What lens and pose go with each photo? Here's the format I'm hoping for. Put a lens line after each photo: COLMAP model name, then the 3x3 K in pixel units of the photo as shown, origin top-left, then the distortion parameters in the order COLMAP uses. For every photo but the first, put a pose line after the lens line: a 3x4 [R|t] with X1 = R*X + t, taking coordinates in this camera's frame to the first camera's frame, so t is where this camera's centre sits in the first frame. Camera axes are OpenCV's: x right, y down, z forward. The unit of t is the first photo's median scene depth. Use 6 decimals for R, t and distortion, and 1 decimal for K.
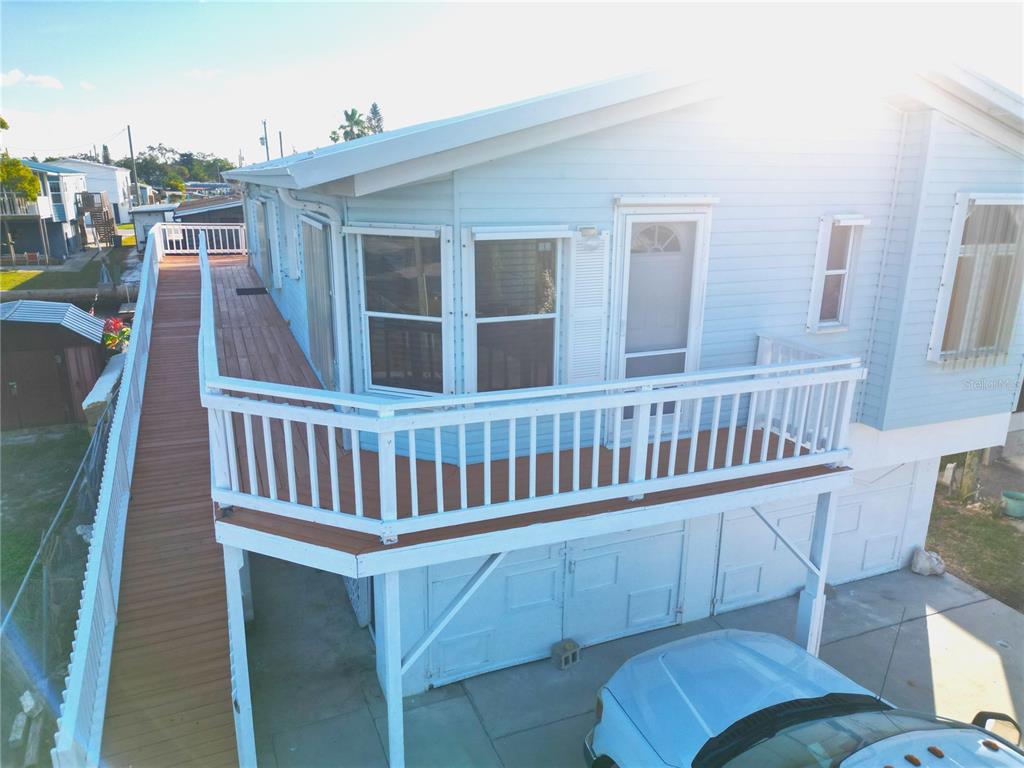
lens RADIAL K [[719.3, 0, 509.5], [0, 719.3, 382.7], [0, 0, 1]] dist [0.029134, 0.016842]
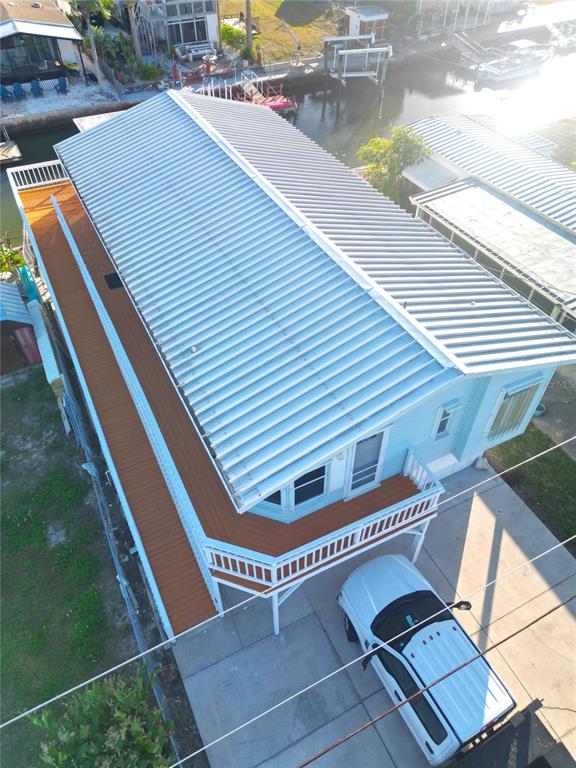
lens RADIAL K [[539.5, 0, 285.1], [0, 539.5, 380.6], [0, 0, 1]] dist [0.029134, 0.016842]
pose [[0.996638, -0.069273, 0.043742, -0.108746], [0.037855, 0.862870, 0.504007, -1.097219], [-0.072658, -0.500656, 0.862591, -0.345369]]
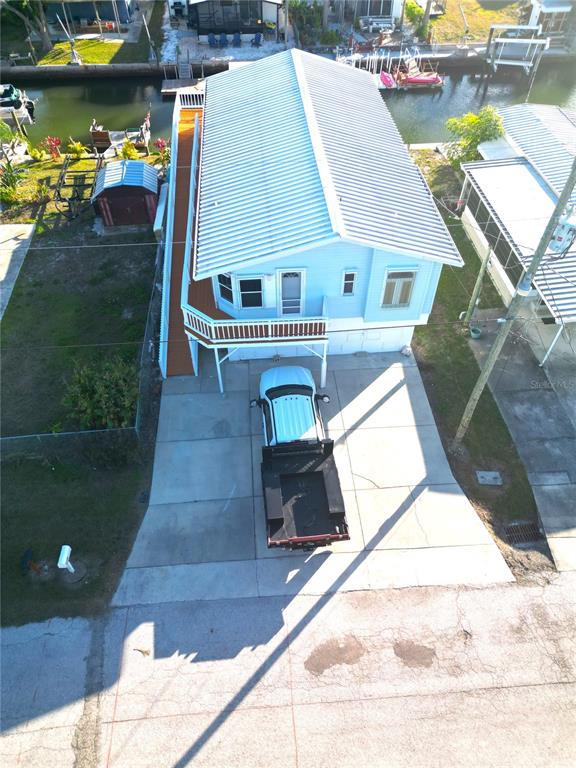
lens RADIAL K [[539.5, 0, 292.5], [0, 539.5, 384.8], [0, 0, 1]] dist [0.029134, 0.016842]
pose [[0.953558, 0.217283, -0.208604, 0.817638], [-0.071856, 0.836654, 0.542998, -1.102001], [0.292513, -0.502790, 0.813411, -1.406672]]
